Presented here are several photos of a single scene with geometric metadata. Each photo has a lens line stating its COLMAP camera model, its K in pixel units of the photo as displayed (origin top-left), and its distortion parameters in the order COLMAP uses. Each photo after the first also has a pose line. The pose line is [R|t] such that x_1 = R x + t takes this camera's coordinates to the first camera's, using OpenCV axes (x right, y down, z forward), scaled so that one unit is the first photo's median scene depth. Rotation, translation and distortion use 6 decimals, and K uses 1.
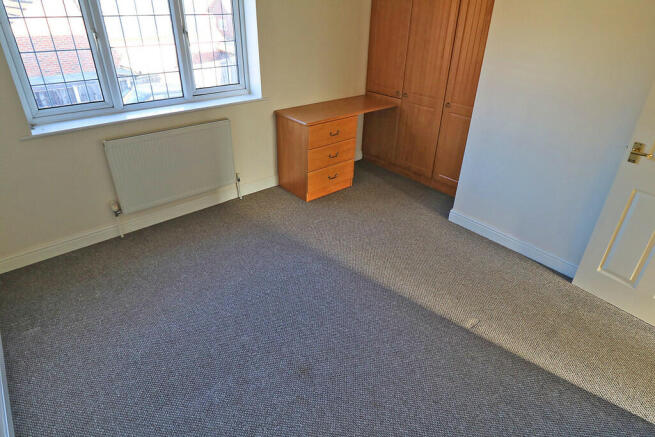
lens RADIAL K [[386.6, 0, 326.5], [0, 386.6, 210.2], [0, 0, 1]] dist [0.012450, -0.017697]
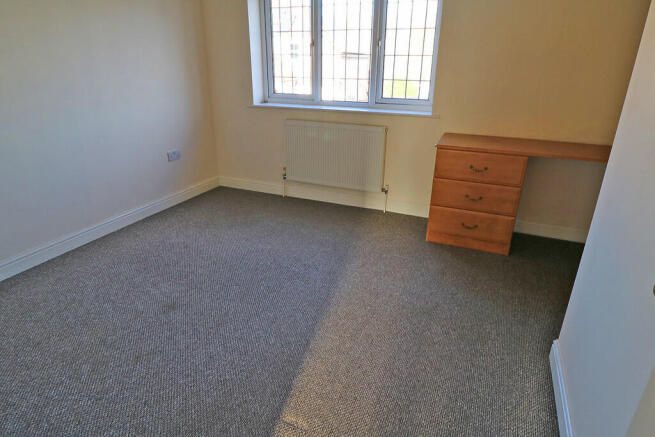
lens RADIAL K [[386.6, 0, 326.5], [0, 386.6, 210.2], [0, 0, 1]] dist [0.012450, -0.017697]
pose [[0.438688, 0.307238, -0.844486, 0.603609], [-0.439476, 0.893044, 0.096609, -0.074544], [0.783846, 0.328750, 0.526792, 0.430567]]
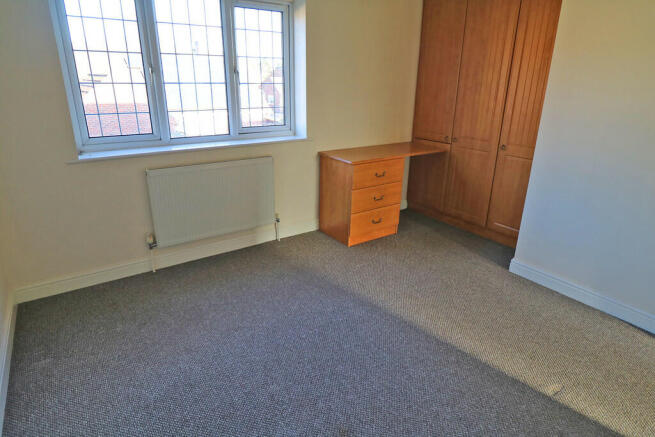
lens RADIAL K [[386.6, 0, 326.5], [0, 386.6, 210.2], [0, 0, 1]] dist [0.012450, -0.017697]
pose [[0.994958, 0.026550, -0.096714, -0.018113], [-0.043038, 0.984048, -0.172618, 0.062561], [0.090589, 0.175910, 0.980229, 0.077980]]
